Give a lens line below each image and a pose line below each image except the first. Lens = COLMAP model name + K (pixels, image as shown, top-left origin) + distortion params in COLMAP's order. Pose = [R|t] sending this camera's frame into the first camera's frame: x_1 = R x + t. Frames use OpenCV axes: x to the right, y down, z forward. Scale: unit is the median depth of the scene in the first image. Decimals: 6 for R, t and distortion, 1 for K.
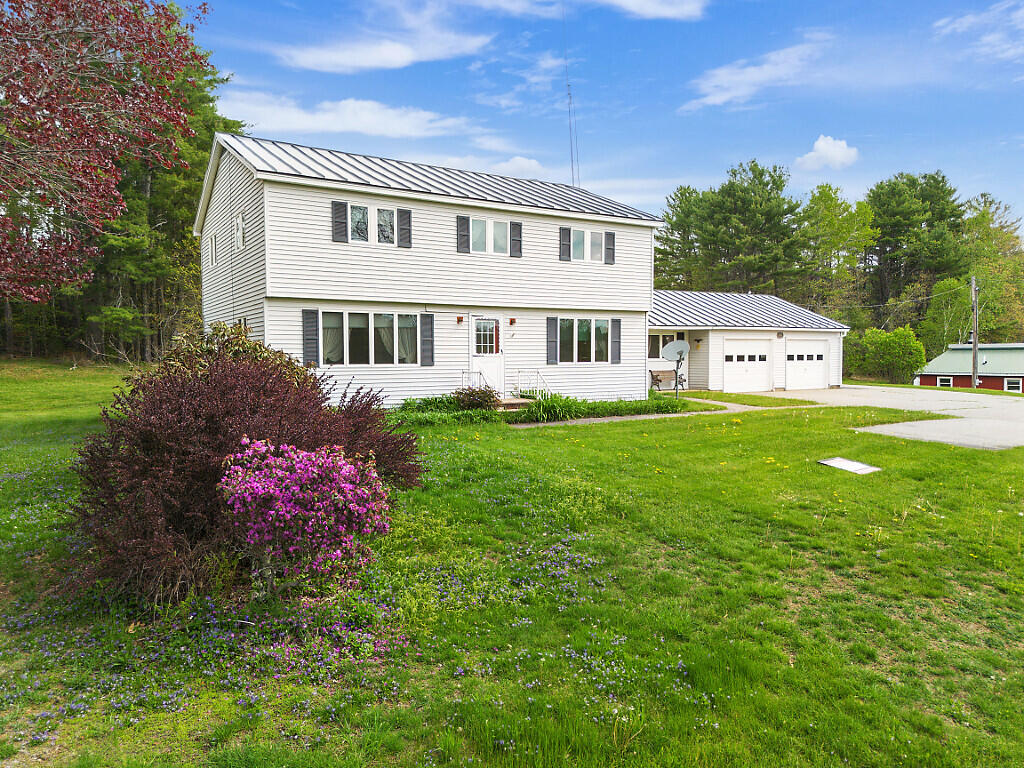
lens RADIAL K [[730.5, 0, 512.0], [0, 730.5, 384.0], [0, 0, 1]] dist [0.090490, -0.078699]
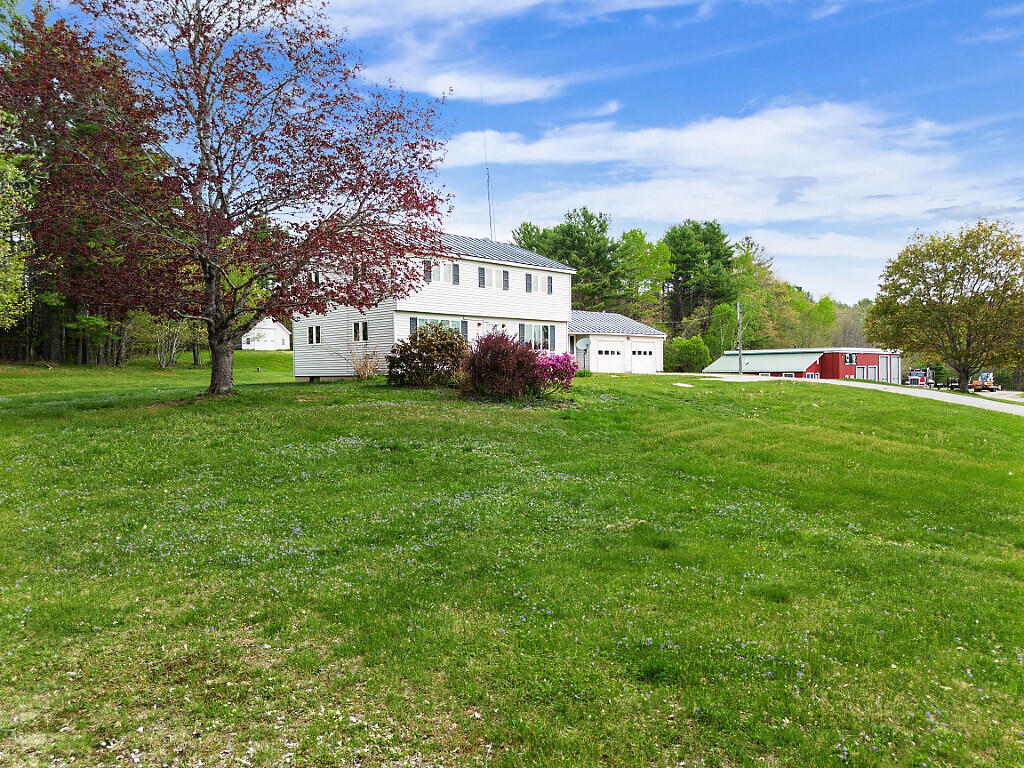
lens RADIAL K [[709.8, 0, 512.0], [0, 709.8, 384.0], [0, 0, 1]] dist [0.091617, 0.000094]
pose [[0.971683, -0.011472, 0.236009, -0.247997], [0.016078, 0.999716, -0.017602, 0.055807], [-0.235740, 0.020898, 0.971592, -0.436749]]
